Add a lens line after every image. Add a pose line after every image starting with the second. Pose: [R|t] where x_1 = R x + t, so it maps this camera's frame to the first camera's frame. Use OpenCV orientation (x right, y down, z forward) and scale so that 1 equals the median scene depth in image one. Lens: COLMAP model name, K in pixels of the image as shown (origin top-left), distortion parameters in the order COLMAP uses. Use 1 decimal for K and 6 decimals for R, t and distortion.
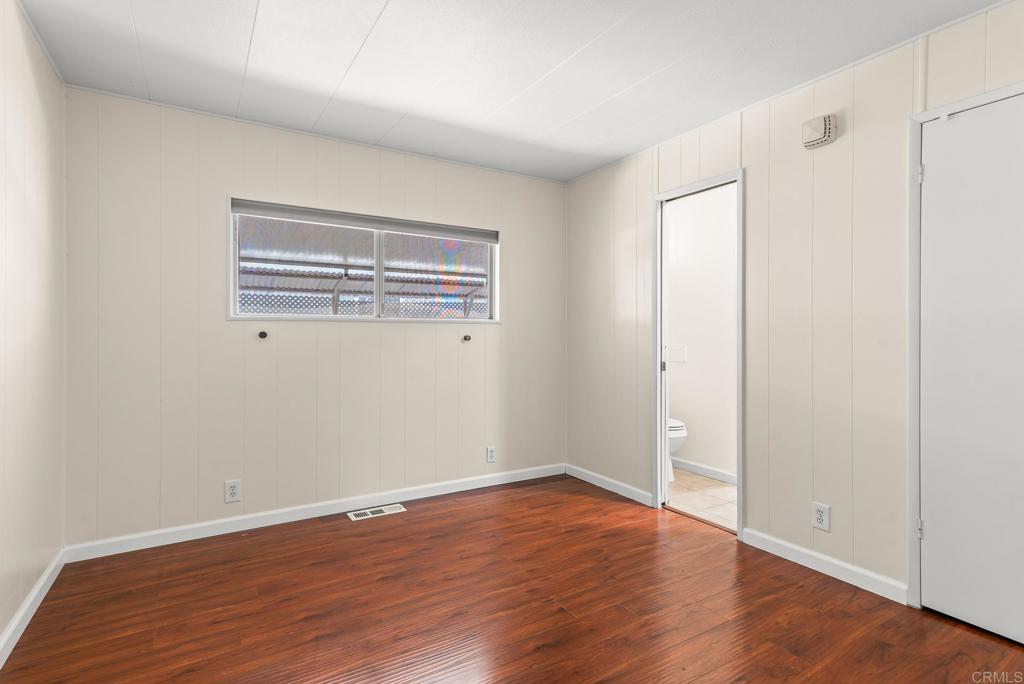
lens RADIAL K [[511.8, 0, 518.2], [0, 511.8, 345.8], [0, 0, 1]] dist [0.002207, 0.000591]
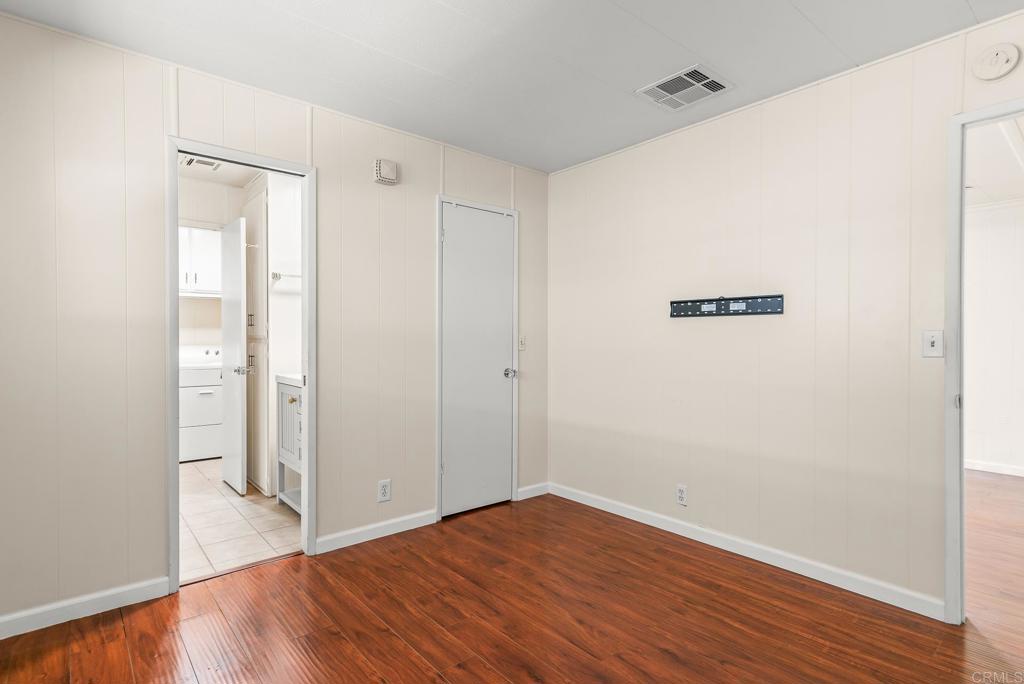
lens RADIAL K [[511.8, 0, 518.2], [0, 511.8, 345.8], [0, 0, 1]] dist [0.002207, 0.000591]
pose [[-0.159397, -0.017128, 0.987066, -0.672739], [0.017732, 0.999639, 0.020209, -0.027804], [-0.987055, 0.020724, -0.159035, 0.909310]]
